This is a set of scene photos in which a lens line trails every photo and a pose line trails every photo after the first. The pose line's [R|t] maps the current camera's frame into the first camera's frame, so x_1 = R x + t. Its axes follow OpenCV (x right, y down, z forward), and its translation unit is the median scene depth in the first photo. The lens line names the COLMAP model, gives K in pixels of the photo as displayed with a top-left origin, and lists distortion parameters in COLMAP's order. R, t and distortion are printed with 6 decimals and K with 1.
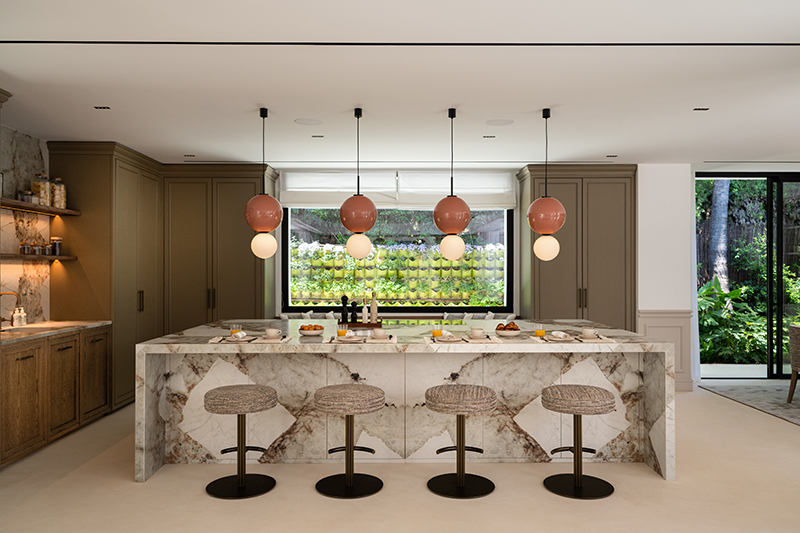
lens RADIAL K [[601.9, 0, 400.0], [0, 601.9, 266.5], [0, 0, 1]] dist [0.006074, 0.003167]
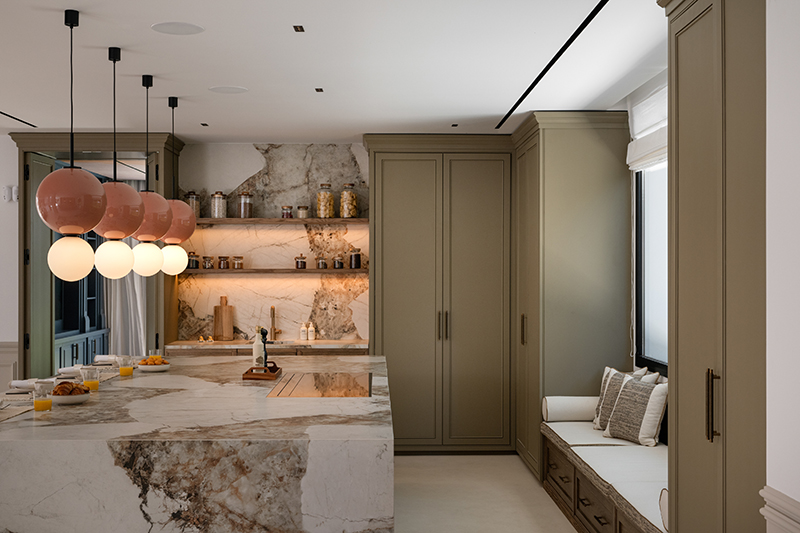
lens RADIAL K [[1003.0, 0, 400.0], [0, 1003.0, 266.5], [0, 0, 1]] dist [-0.006942, -0.007324]
pose [[0.002023, -0.004536, -0.999988, 0.996191], [0.005942, 0.999972, -0.004524, -0.014243], [0.999980, -0.005933, 0.002050, 1.117646]]
